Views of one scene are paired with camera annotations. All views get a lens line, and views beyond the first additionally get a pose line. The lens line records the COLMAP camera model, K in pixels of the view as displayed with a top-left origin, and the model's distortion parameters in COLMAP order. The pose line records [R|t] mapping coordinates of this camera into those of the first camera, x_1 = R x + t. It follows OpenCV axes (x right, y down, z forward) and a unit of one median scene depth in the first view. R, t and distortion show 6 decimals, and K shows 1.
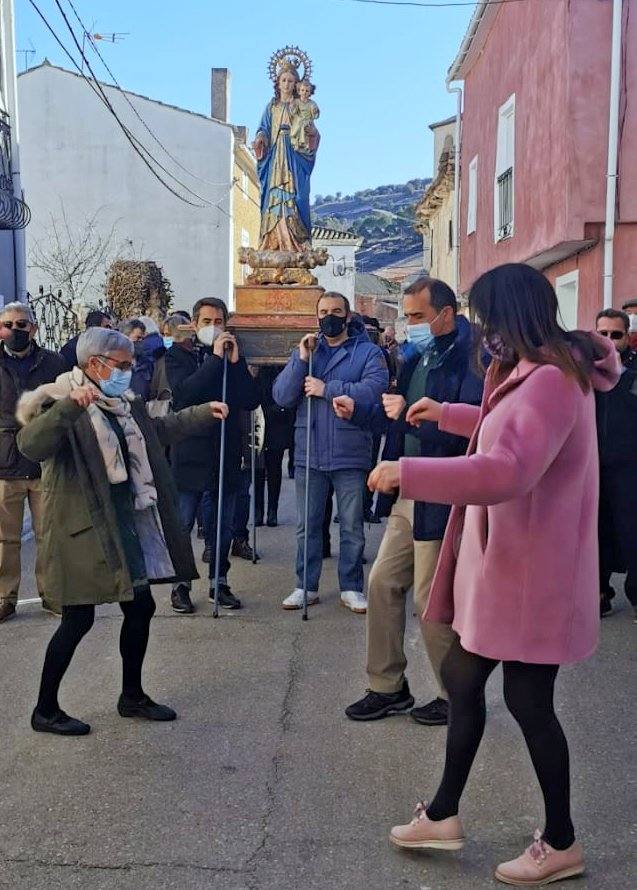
lens RADIAL K [[1145.7, 0, 318.5], [0, 1145.7, 445.0], [0, 0, 1]] dist [0.055545, 0.040247]
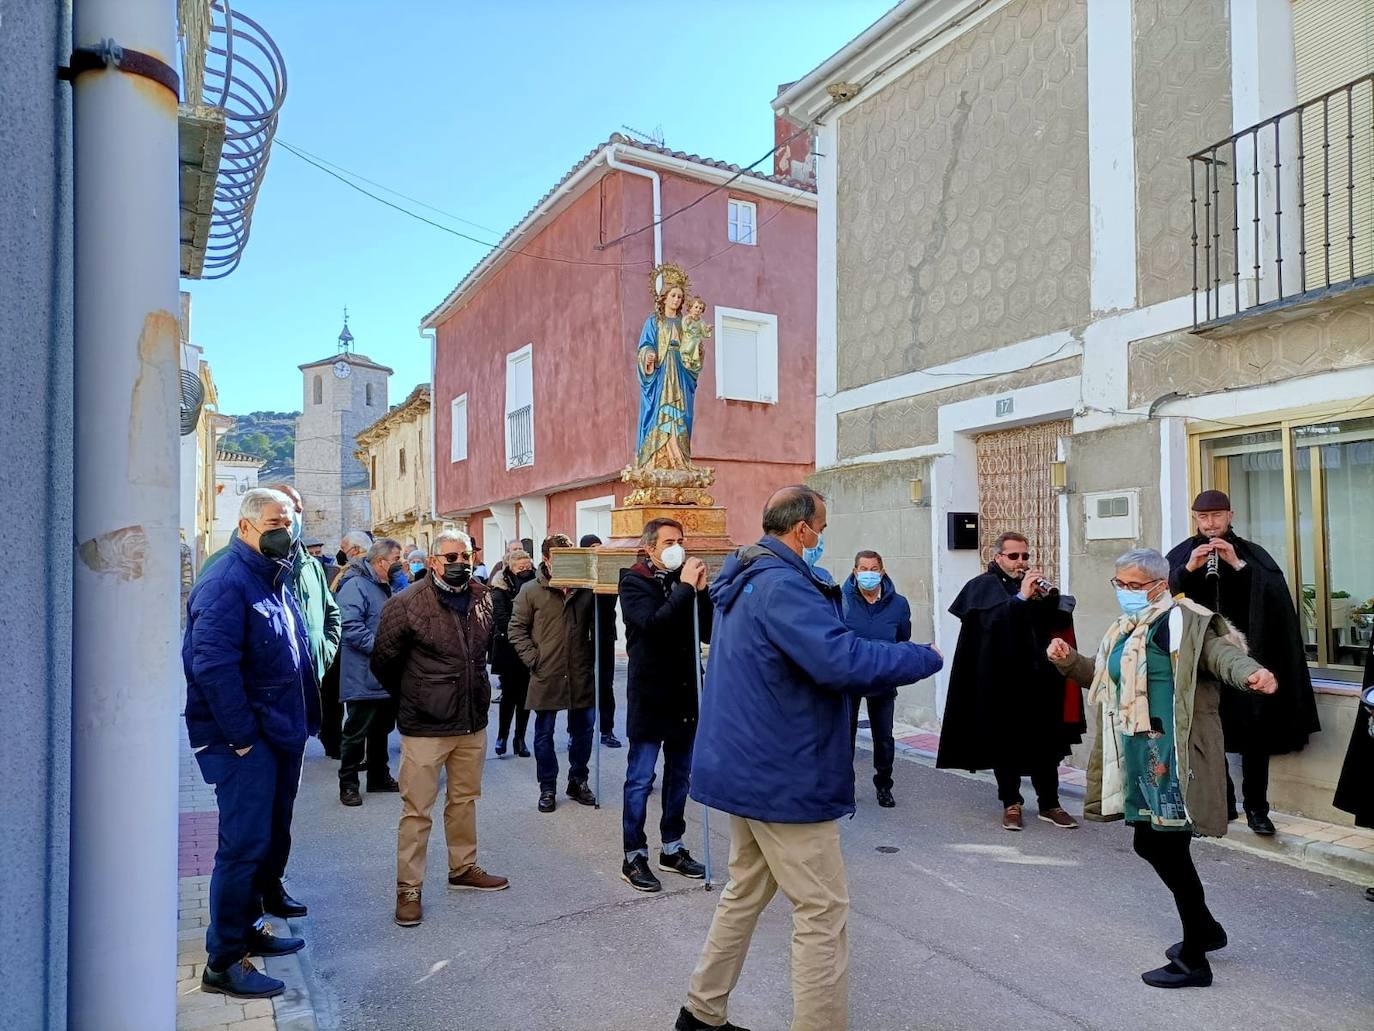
lens RADIAL K [[955.7, 0, 687.0], [0, 955.7, 515.5], [0, 0, 1]] dist [0.003429, -0.000013]
pose [[0.874638, 0.013078, 0.484601, -0.402891], [0.050196, 0.991820, -0.117363, -0.039241], [-0.482172, 0.126975, 0.866826, 0.319823]]
